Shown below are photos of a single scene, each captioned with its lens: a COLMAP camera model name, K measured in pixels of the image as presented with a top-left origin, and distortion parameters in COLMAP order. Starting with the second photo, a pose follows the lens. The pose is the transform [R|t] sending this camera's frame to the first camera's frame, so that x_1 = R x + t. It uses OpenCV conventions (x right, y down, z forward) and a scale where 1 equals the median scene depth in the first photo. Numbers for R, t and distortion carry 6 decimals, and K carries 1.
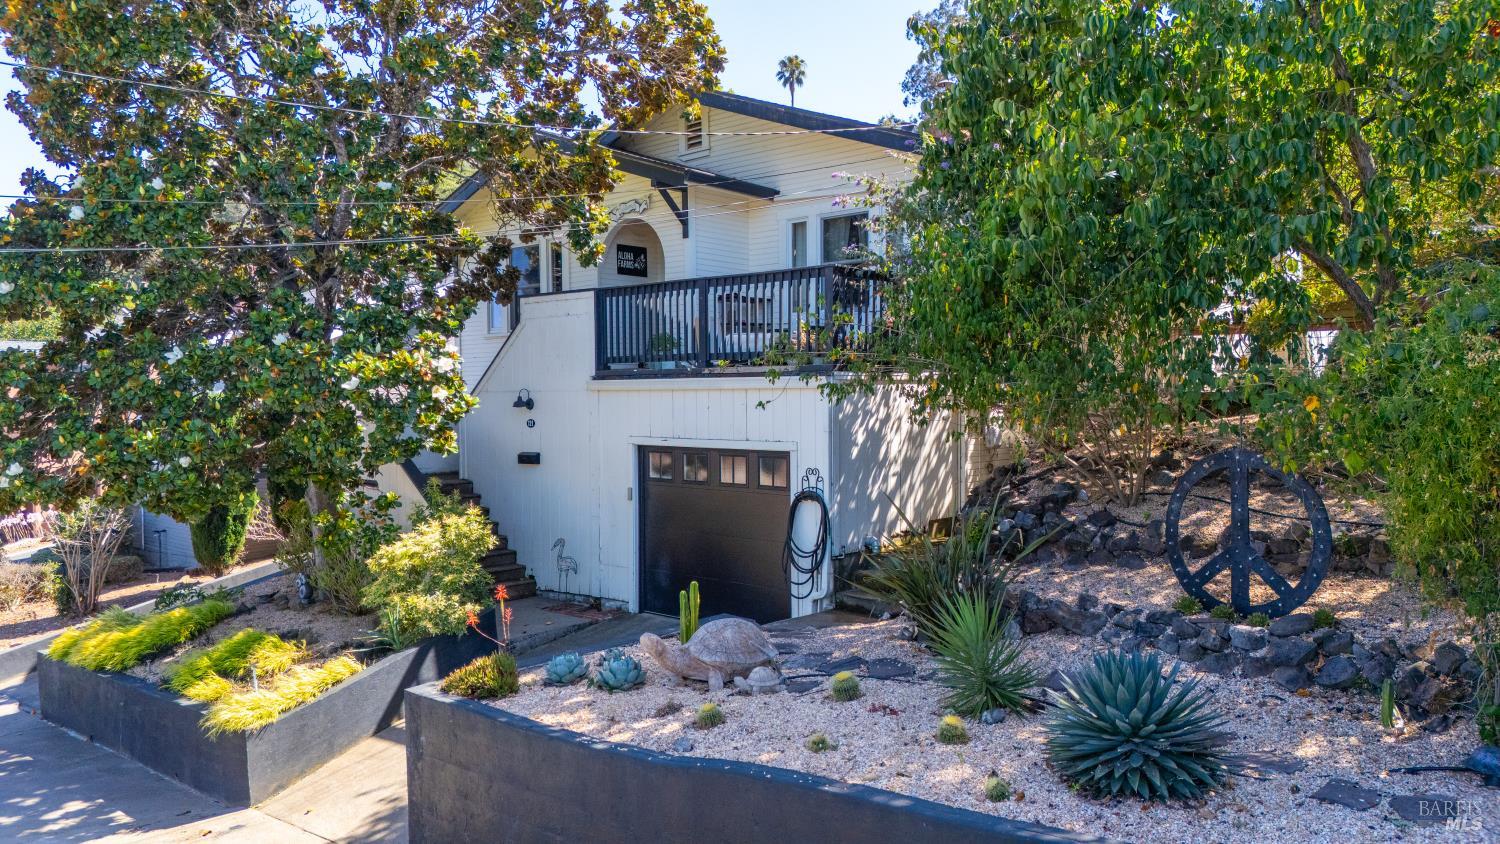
lens RADIAL K [[1087.1, 0, 759.2], [0, 1087.1, 424.0], [0, 0, 1]] dist [0.074391, -0.079797]
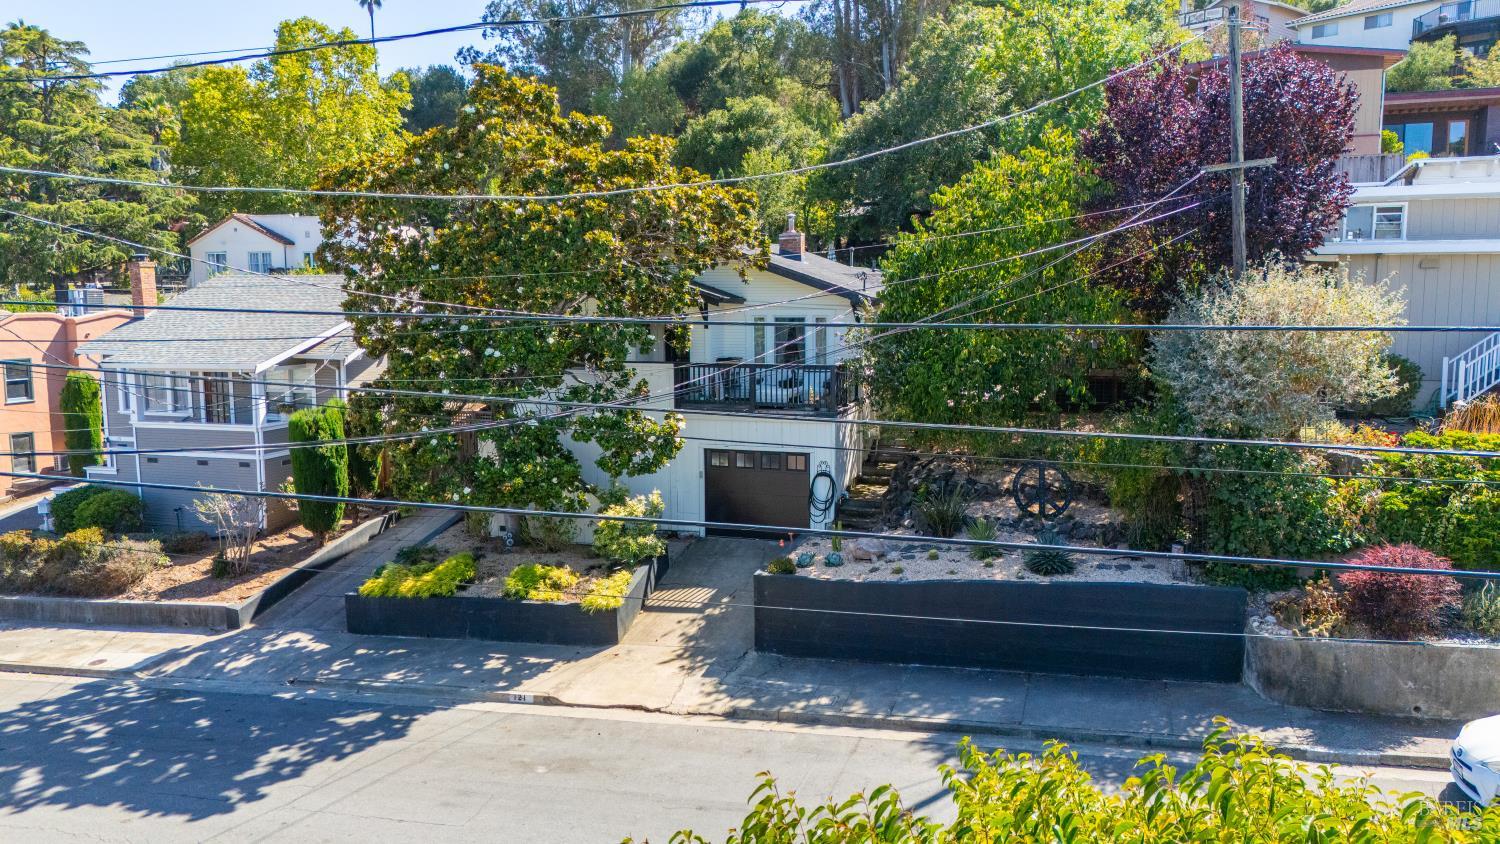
lens RADIAL K [[1087.1, 0, 759.2], [0, 1087.1, 424.0], [0, 0, 1]] dist [0.074391, -0.079797]
pose [[0.902990, -0.045318, 0.427266, -0.961278], [0.005705, 0.995599, 0.093542, -0.230124], [-0.429624, -0.082030, 0.899274, -0.834649]]
